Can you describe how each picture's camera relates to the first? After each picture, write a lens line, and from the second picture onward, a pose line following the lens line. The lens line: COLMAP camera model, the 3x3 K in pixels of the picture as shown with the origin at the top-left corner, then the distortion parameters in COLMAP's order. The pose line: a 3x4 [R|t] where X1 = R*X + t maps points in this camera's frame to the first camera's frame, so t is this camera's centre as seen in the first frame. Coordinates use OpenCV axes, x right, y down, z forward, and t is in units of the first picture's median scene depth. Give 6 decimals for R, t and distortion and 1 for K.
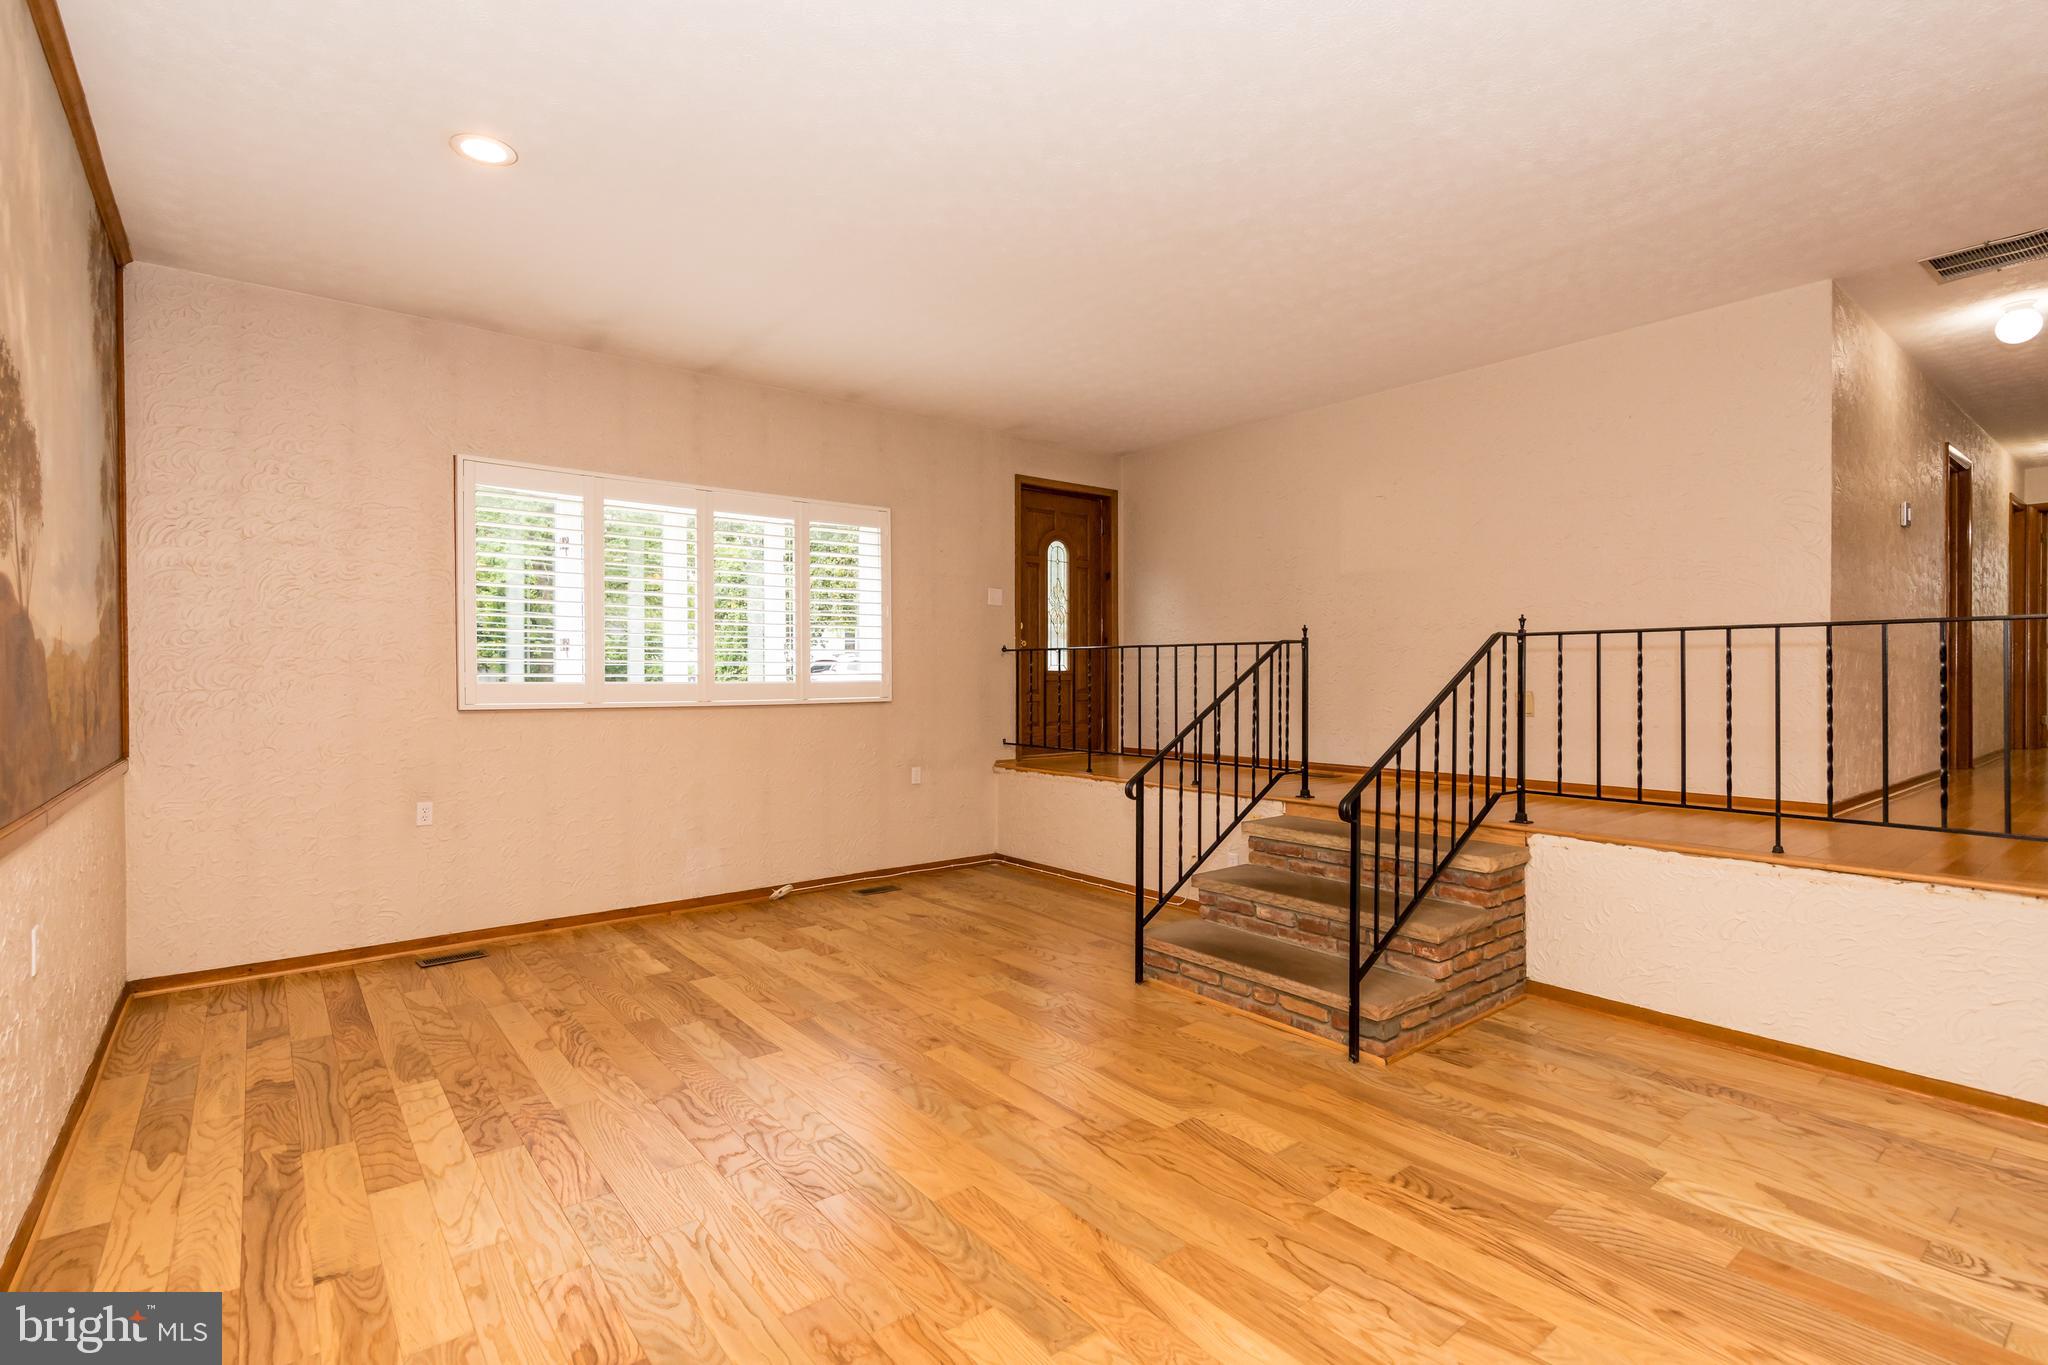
lens RADIAL K [[954.2, 0, 1024.9], [0, 954.2, 680.3], [0, 0, 1]] dist [-0.000044, -0.000078]
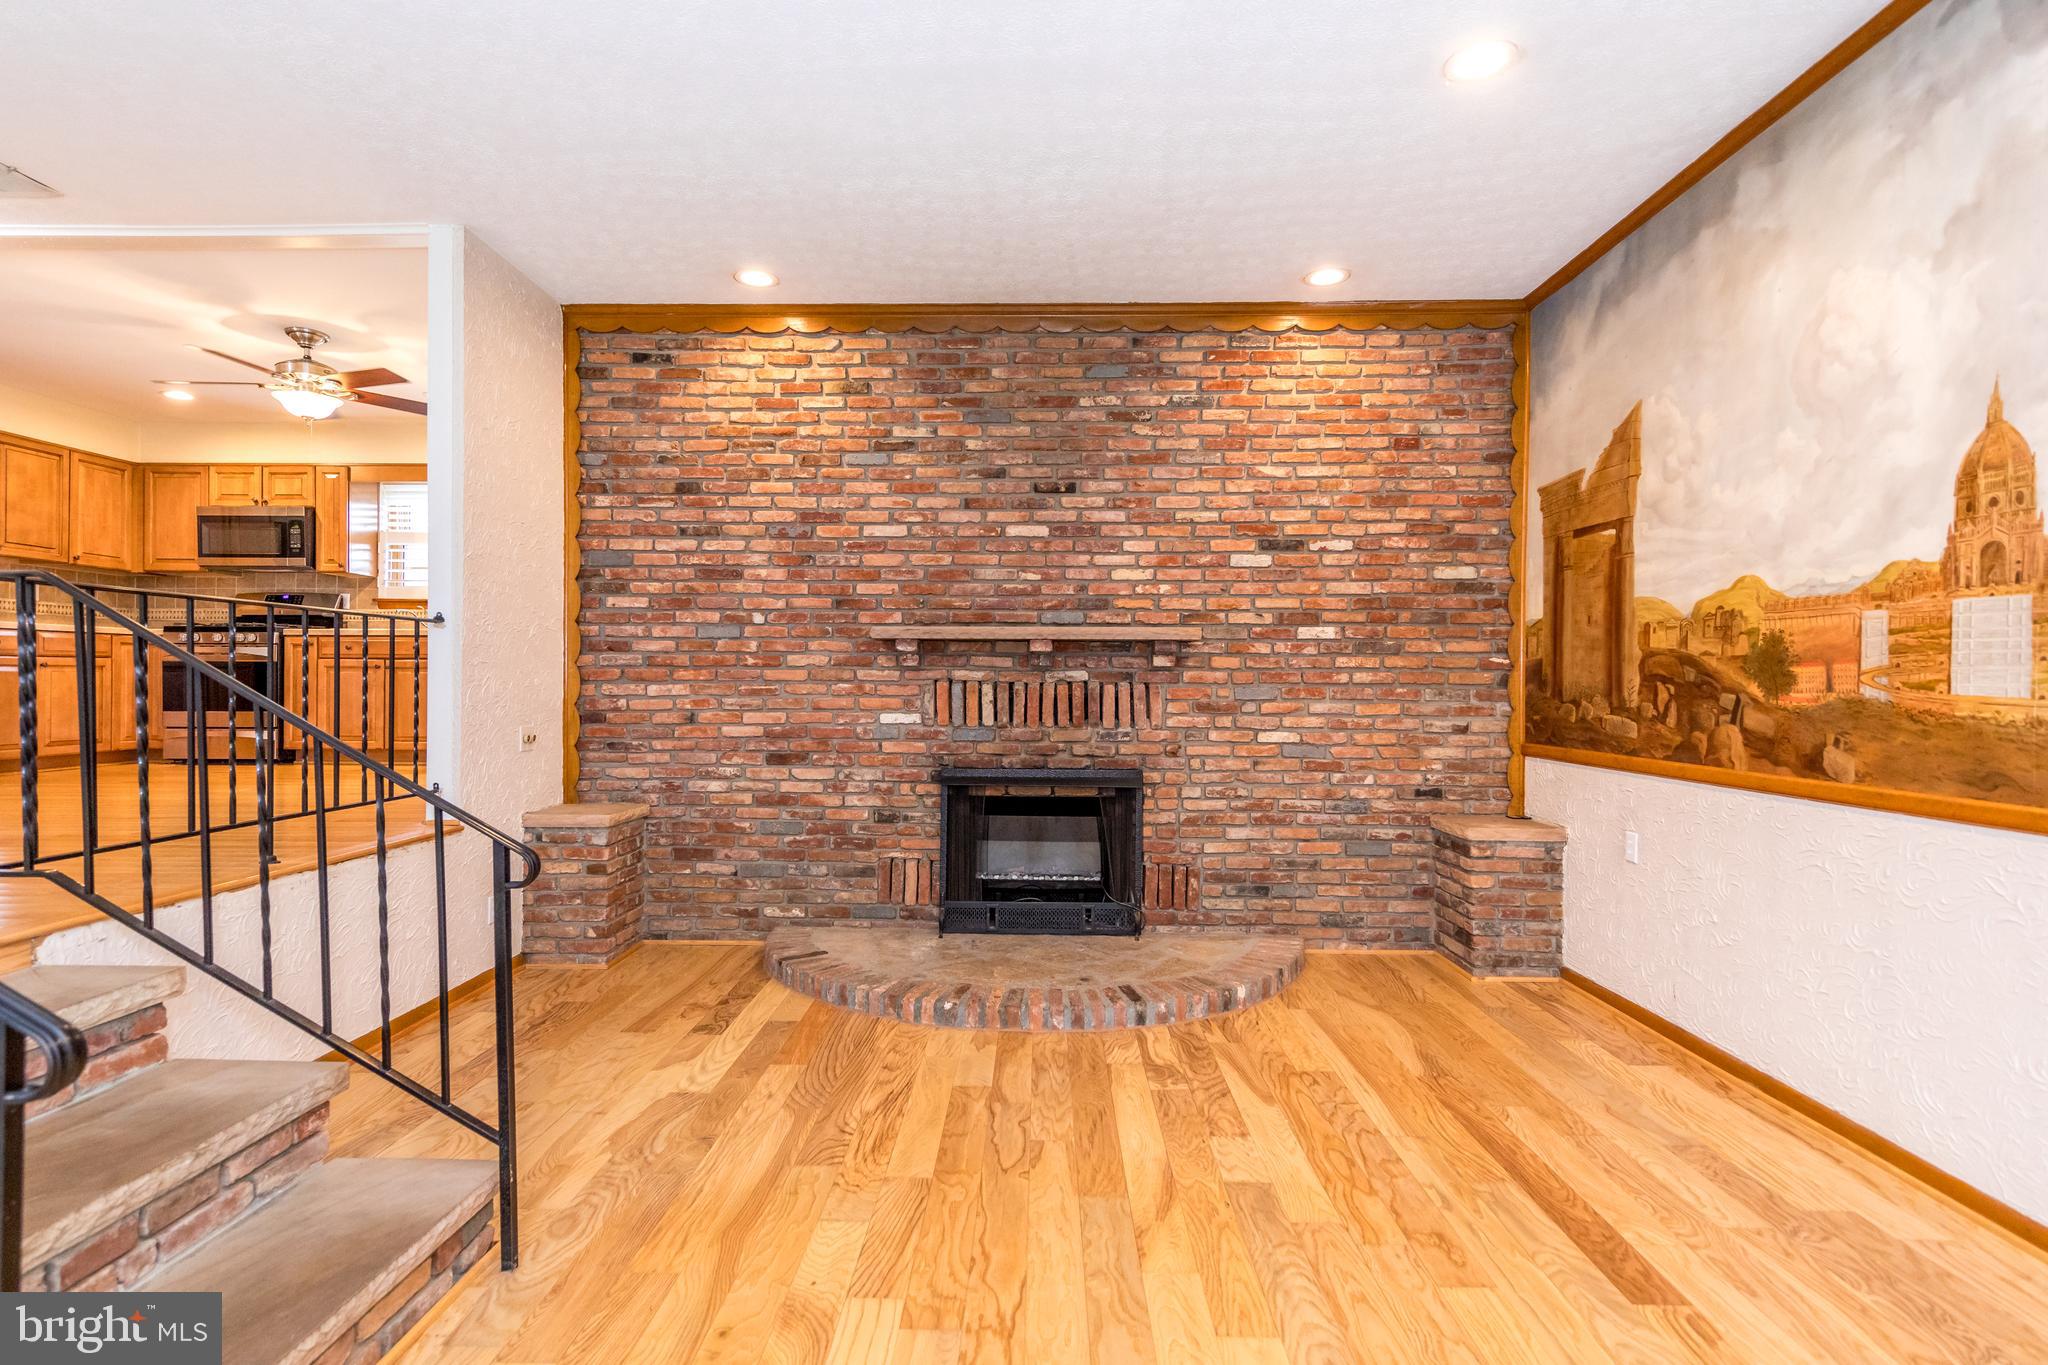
lens RADIAL K [[991.4, 0, 1022.8], [0, 991.4, 680.3], [0, 0, 1]] dist [0.008634, -0.000681]
pose [[-0.766012, -0.000257, 0.642826, -0.312660], [0.002329, 0.999992, 0.003174, 0.011152], [-0.642822, 0.003928, -0.766006, 1.207146]]
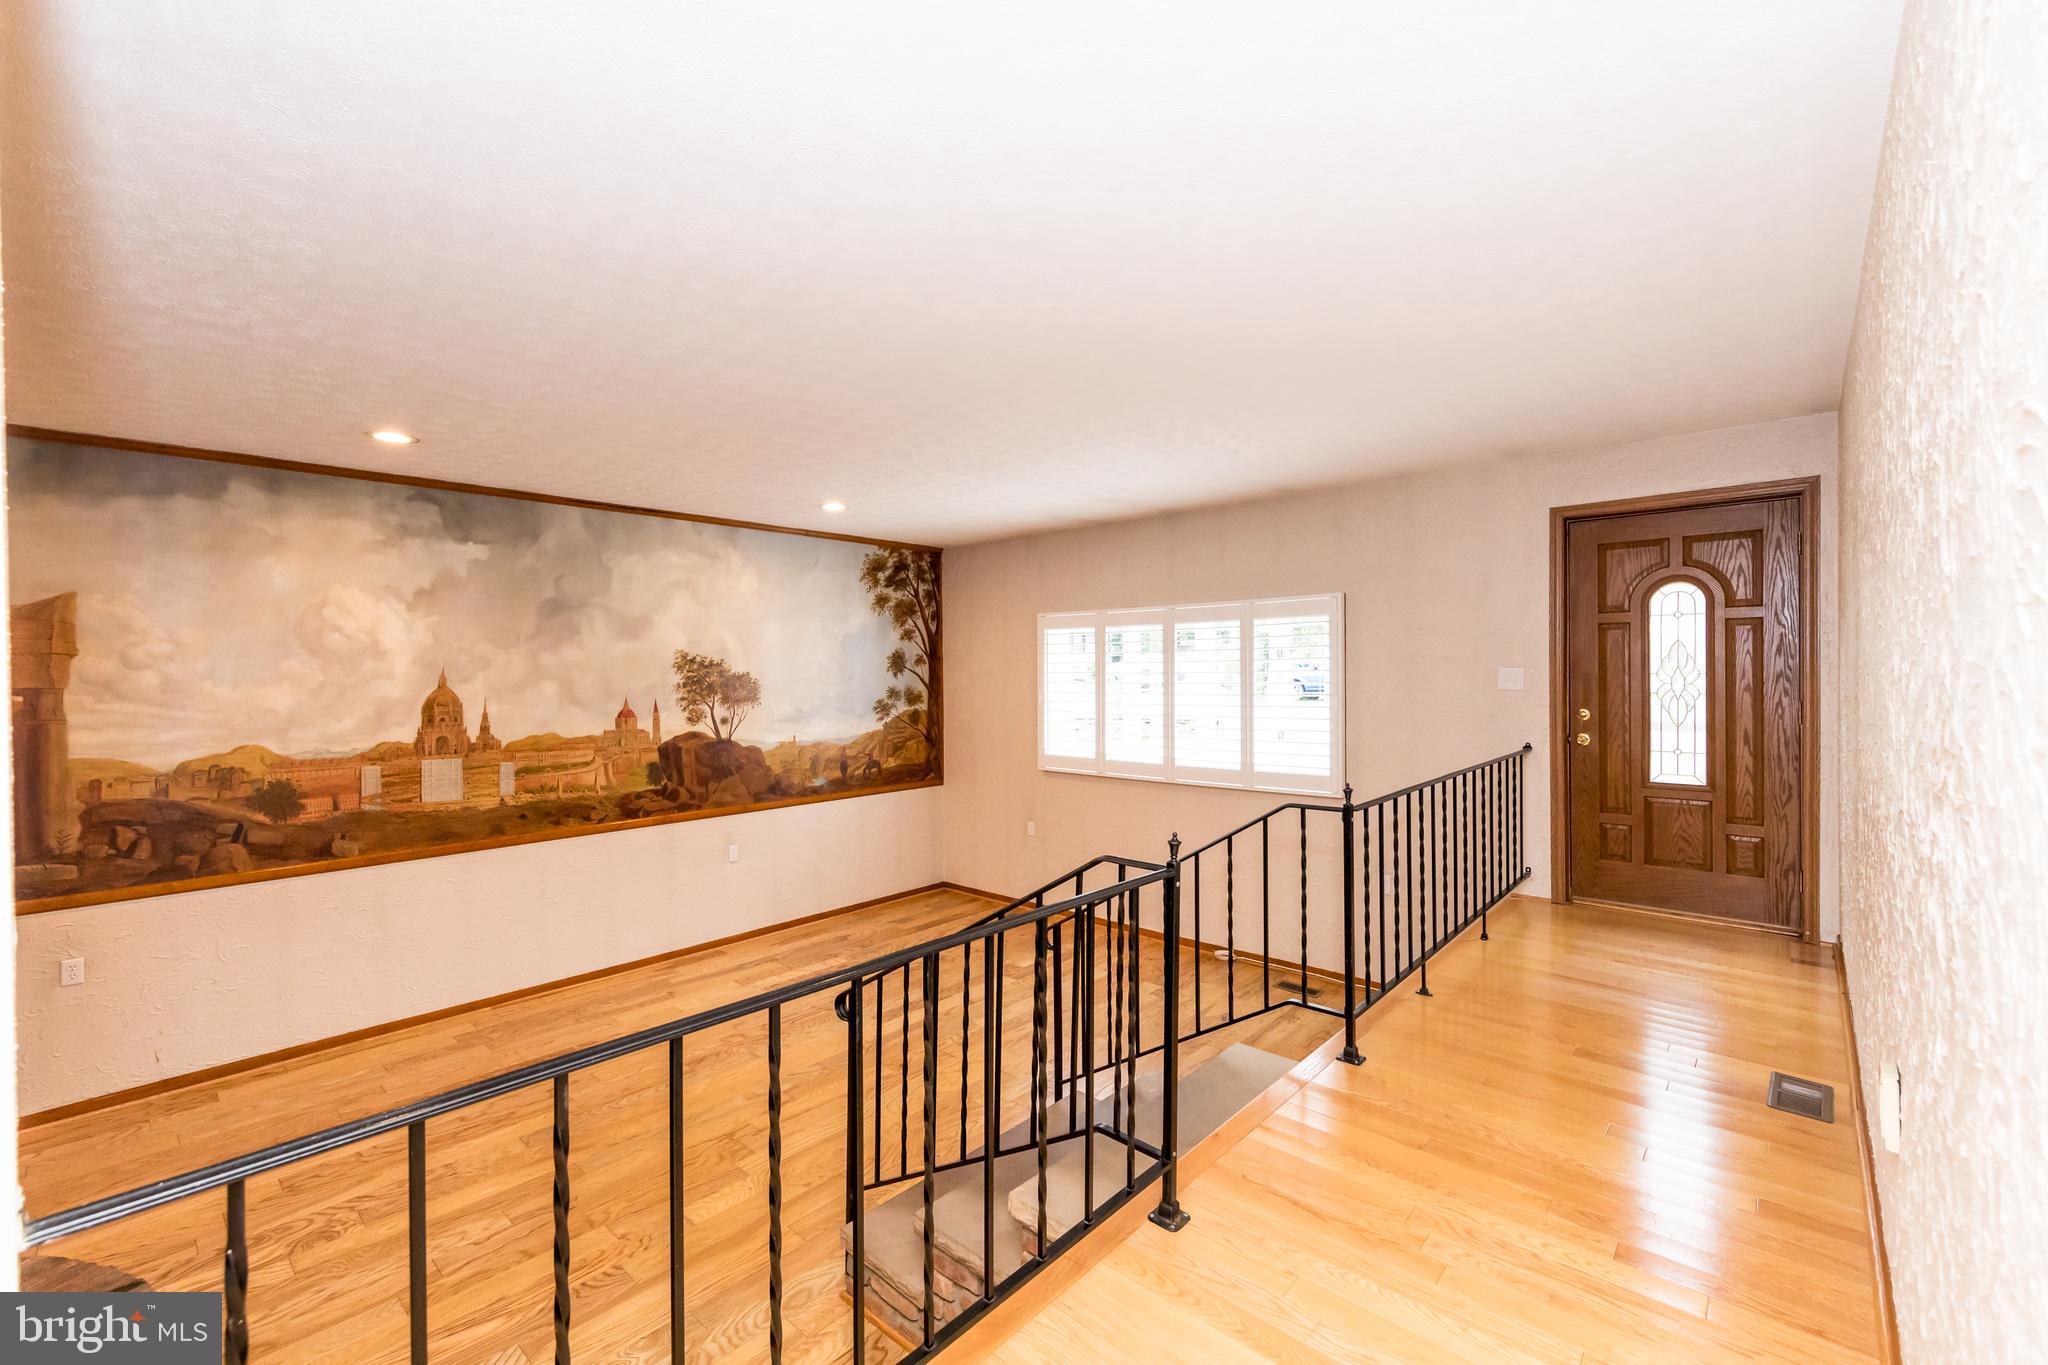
lens RADIAL K [[842.9, 0, 1022.7], [0, 842.9, 678.1], [0, 0, 1]] dist [0.003972, 0.000079]
pose [[0.151108, 0.005928, -0.988499, 1.103503], [0.001555, 0.999979, 0.006234, -0.179021], [0.988516, -0.002479, 0.151096, 0.991291]]
